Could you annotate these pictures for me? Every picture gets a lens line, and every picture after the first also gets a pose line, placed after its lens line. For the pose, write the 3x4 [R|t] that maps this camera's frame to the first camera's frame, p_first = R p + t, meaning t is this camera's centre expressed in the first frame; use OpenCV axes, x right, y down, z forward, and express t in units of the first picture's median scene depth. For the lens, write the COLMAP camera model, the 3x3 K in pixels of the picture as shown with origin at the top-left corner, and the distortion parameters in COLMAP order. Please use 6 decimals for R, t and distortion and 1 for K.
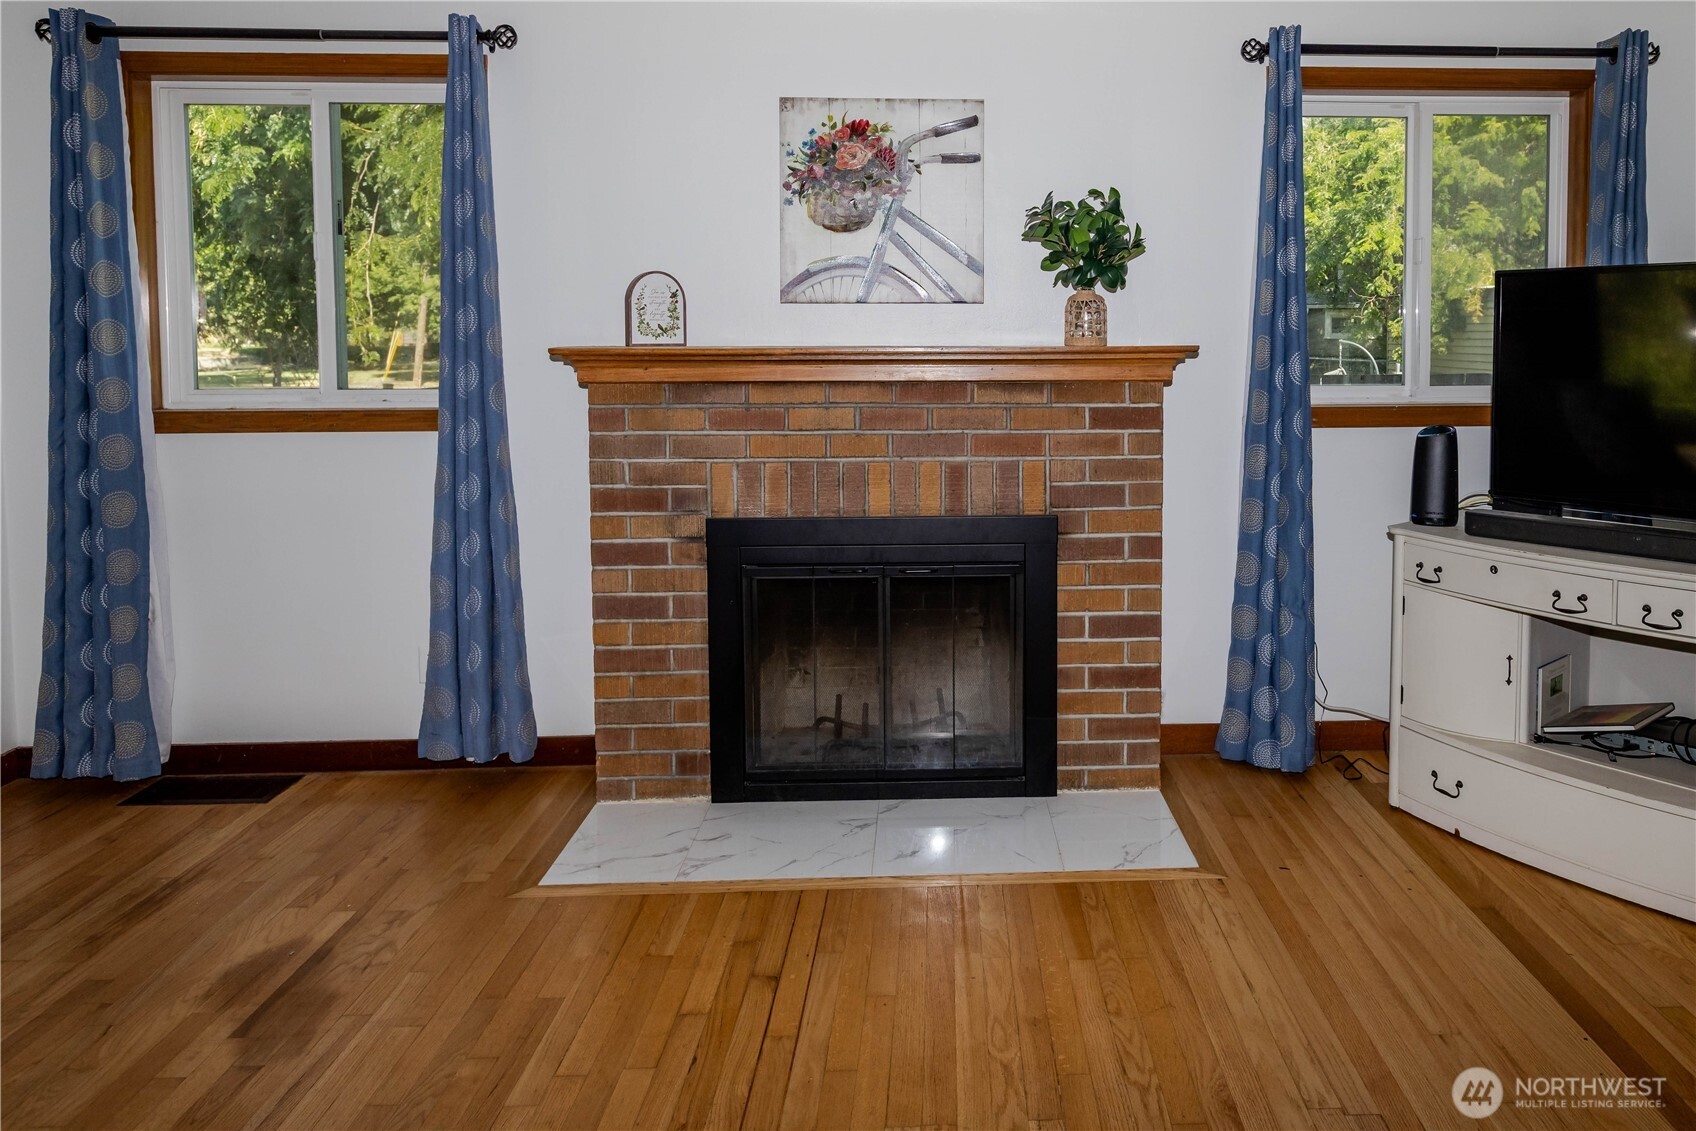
lens RADIAL K [[1134.2, 0, 988.6], [0, 1134.2, 394.5], [0, 0, 1]] dist [-0.002292, 0.001892]
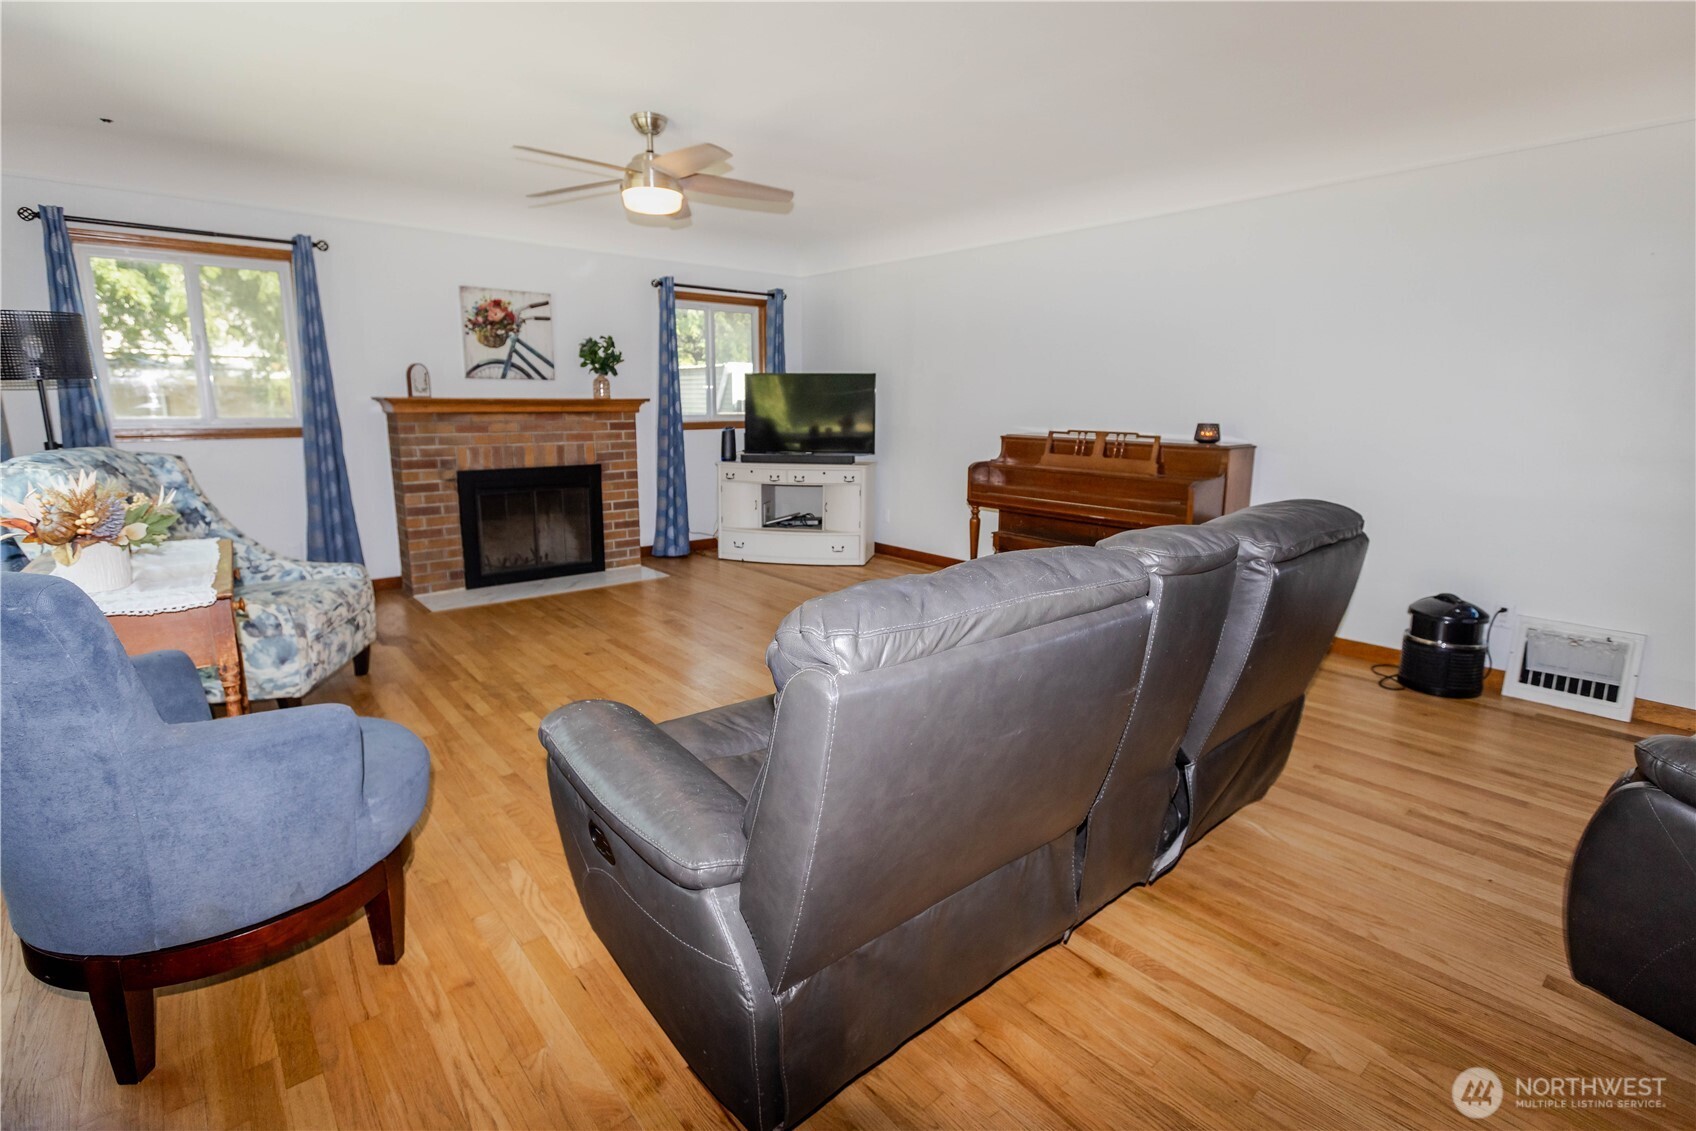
lens RADIAL K [[800.8, 0, 848.8], [0, 800.8, 541.7], [0, 0, 1]] dist [0.001566, 0.000166]
pose [[0.794782, -0.100104, 0.598582, -0.602438], [0.021194, 0.990279, 0.137468, 0.041954], [-0.606525, -0.096571, 0.789178, -0.815583]]
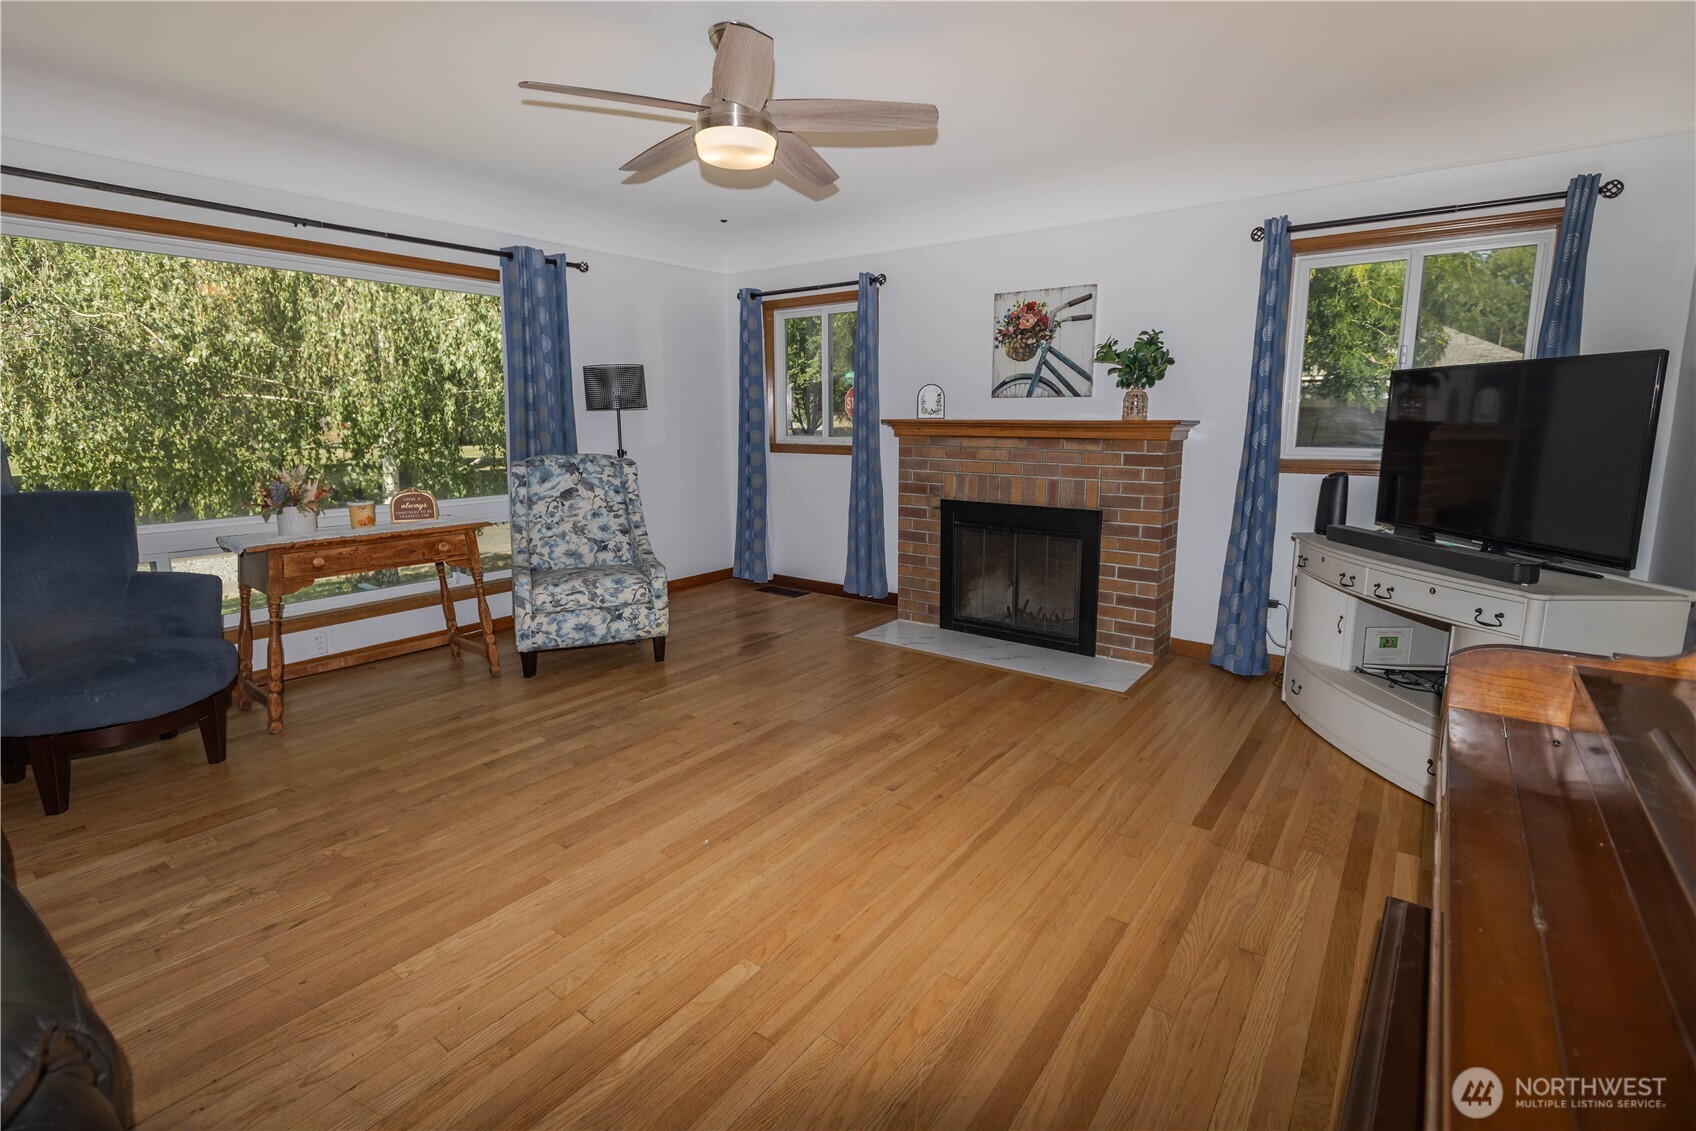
lens RADIAL K [[776.1, 0, 847.7], [0, 776.1, 536.5], [0, 0, 1]] dist [0.002202, 0.000337]
pose [[0.768013, 0.100553, -0.632492, 0.551441], [-0.032741, 0.992471, 0.118026, 0.010464], [0.639597, -0.069937, 0.765522, -0.257491]]
